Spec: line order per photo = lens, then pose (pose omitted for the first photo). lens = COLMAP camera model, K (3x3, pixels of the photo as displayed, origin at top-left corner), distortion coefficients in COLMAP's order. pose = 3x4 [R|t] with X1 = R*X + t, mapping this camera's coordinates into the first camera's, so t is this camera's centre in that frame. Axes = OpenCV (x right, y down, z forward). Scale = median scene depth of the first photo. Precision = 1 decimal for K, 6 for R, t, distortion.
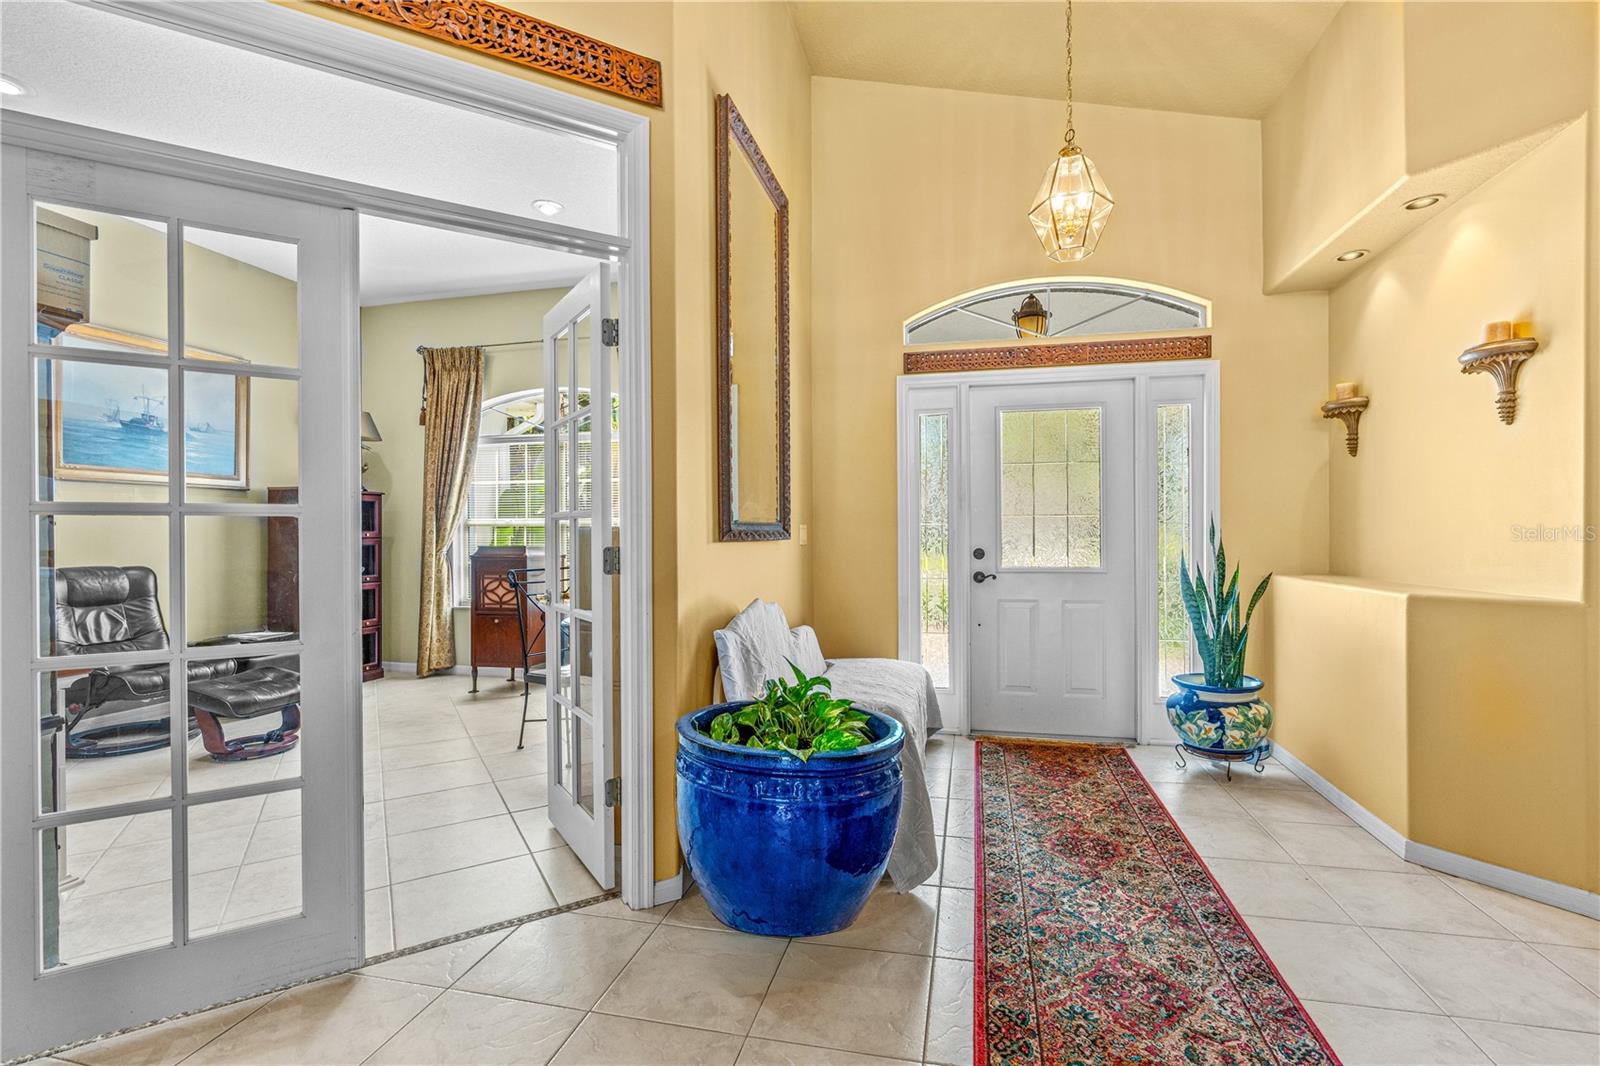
lens RADIAL K [[714.8, 0, 806.9], [0, 714.8, 538.8], [0, 0, 1]] dist [-0.015269, 0.005034]
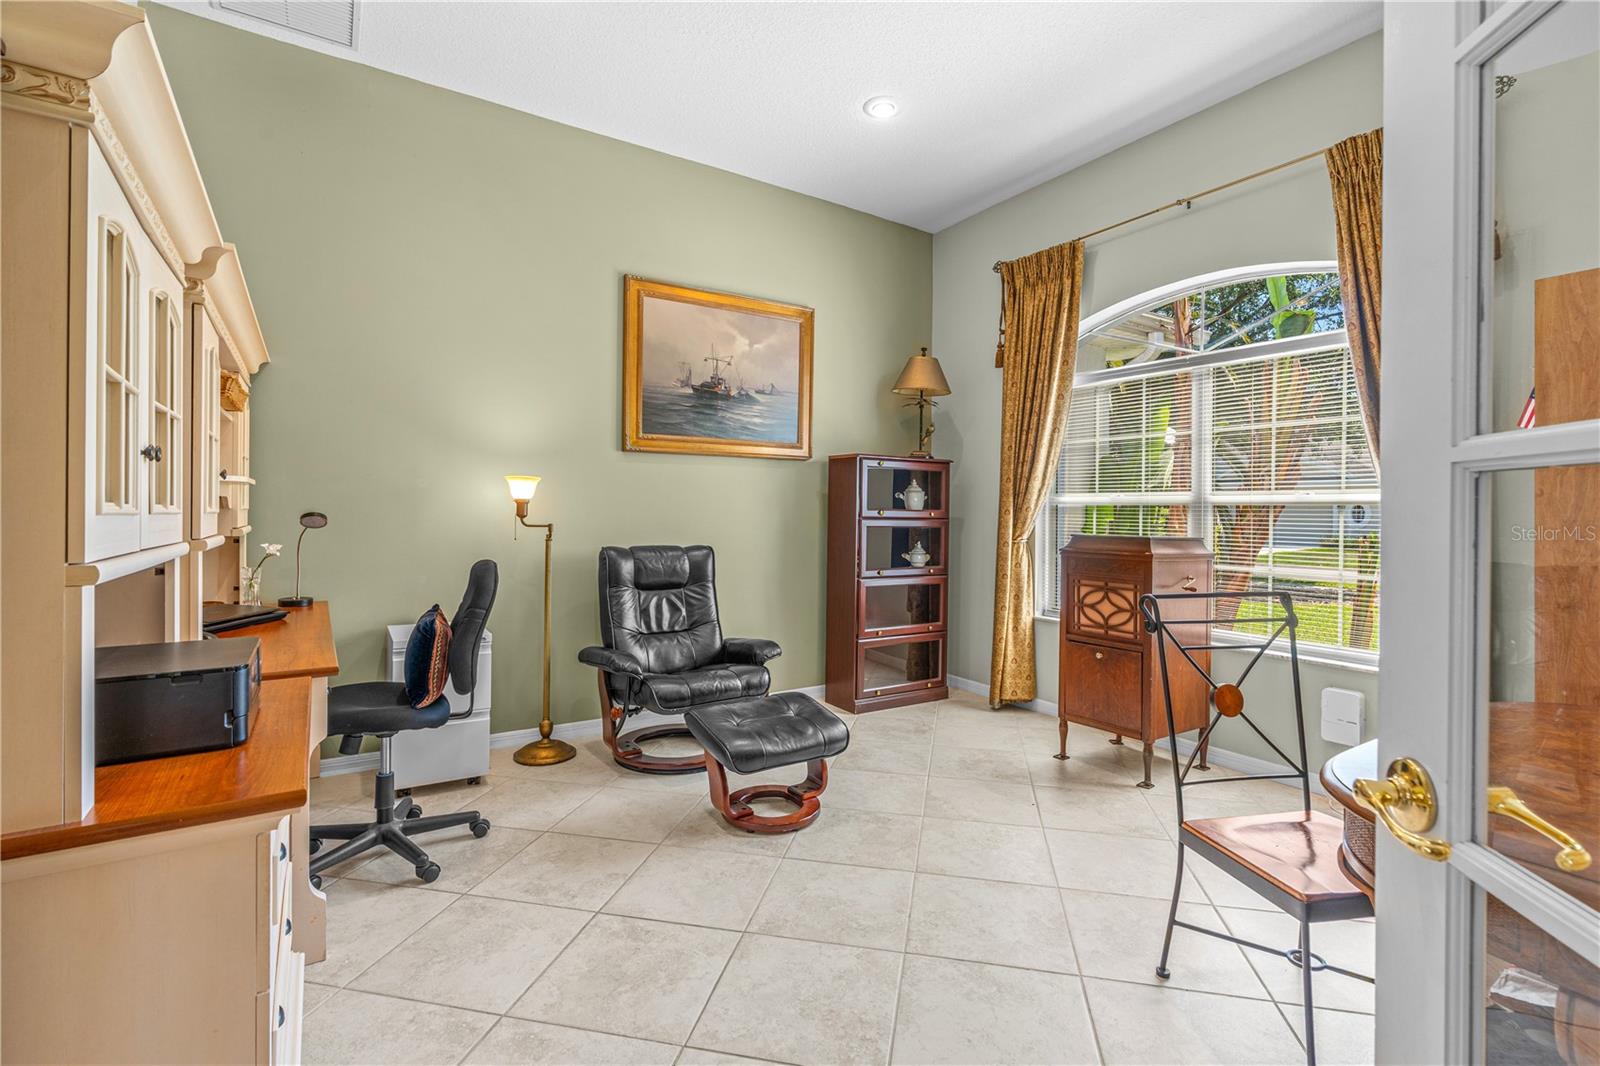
lens RADIAL K [[738.6, 0, 802.0], [0, 738.6, 505.3], [0, 0, 1]] dist [-0.004515, 0.000113]
pose [[0.719299, 0.006049, -0.694674, -0.168731], [-0.019012, 0.999759, -0.010981, -0.004255], [0.694440, 0.021106, 0.719241, 0.339612]]
